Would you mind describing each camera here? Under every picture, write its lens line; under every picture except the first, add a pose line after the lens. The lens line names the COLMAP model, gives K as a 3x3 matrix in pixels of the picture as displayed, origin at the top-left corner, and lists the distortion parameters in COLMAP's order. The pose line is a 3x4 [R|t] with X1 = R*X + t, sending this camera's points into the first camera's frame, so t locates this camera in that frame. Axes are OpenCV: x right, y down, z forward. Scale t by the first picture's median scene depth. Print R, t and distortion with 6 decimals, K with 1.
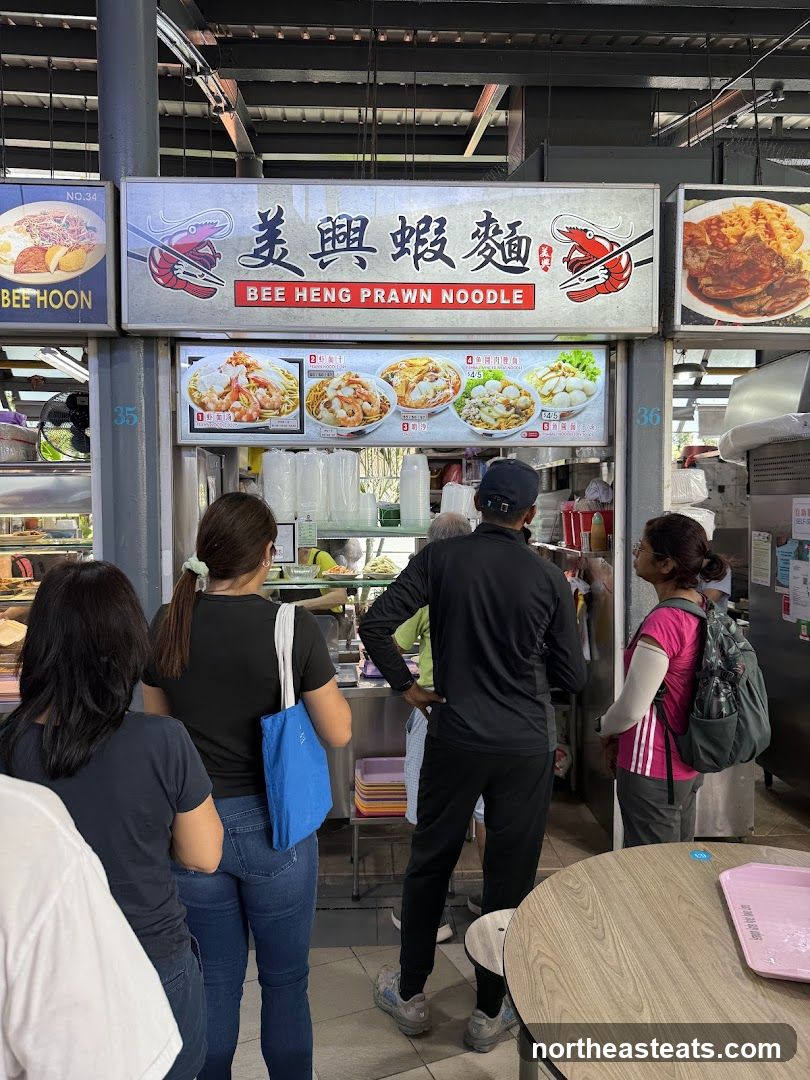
lens RADIAL K [[789.2, 0, 405.0], [0, 789.2, 540.0], [0, 0, 1]] dist [0.173477, -0.340869]
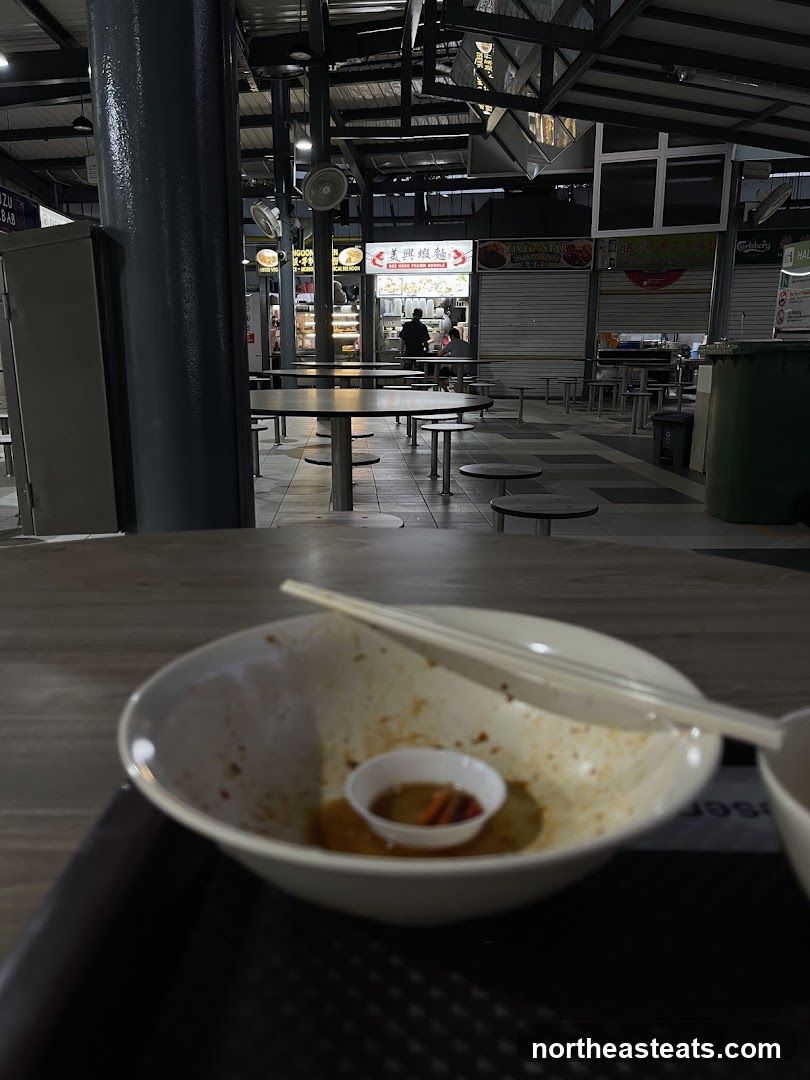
lens RADIAL K [[836.5, 0, 406.1], [0, 836.5, 555.1], [0, 0, 1]] dist [0.070224, -0.113386]
pose [[0.944481, 0.091256, -0.315639, 1.649256], [-0.020659, 0.975249, 0.220140, 0.272688], [0.327916, -0.201398, 0.922990, -3.978506]]
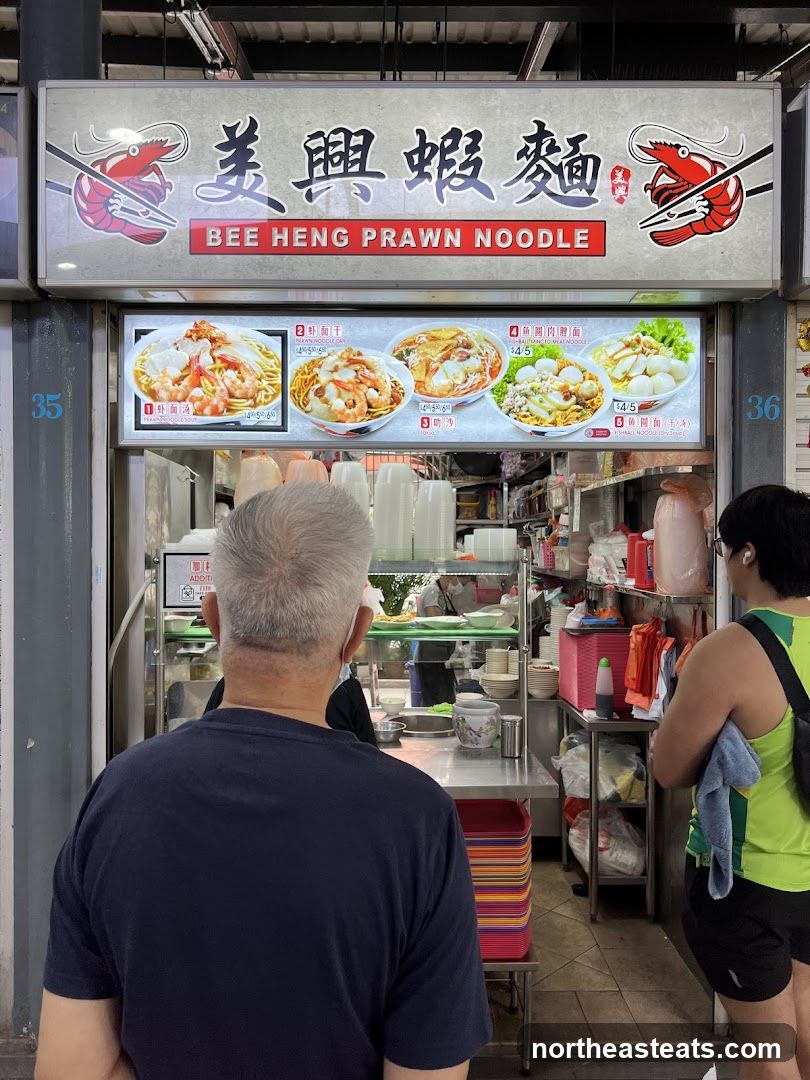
lens RADIAL K [[836.5, 0, 406.1], [0, 836.5, 555.1], [0, 0, 1]] dist [0.070224, -0.113386]
pose [[0.998957, 0.006753, -0.045166, 0.020098], [-0.007919, 0.999639, -0.025675, -0.000170], [0.044977, 0.026006, 0.998649, 0.247318]]
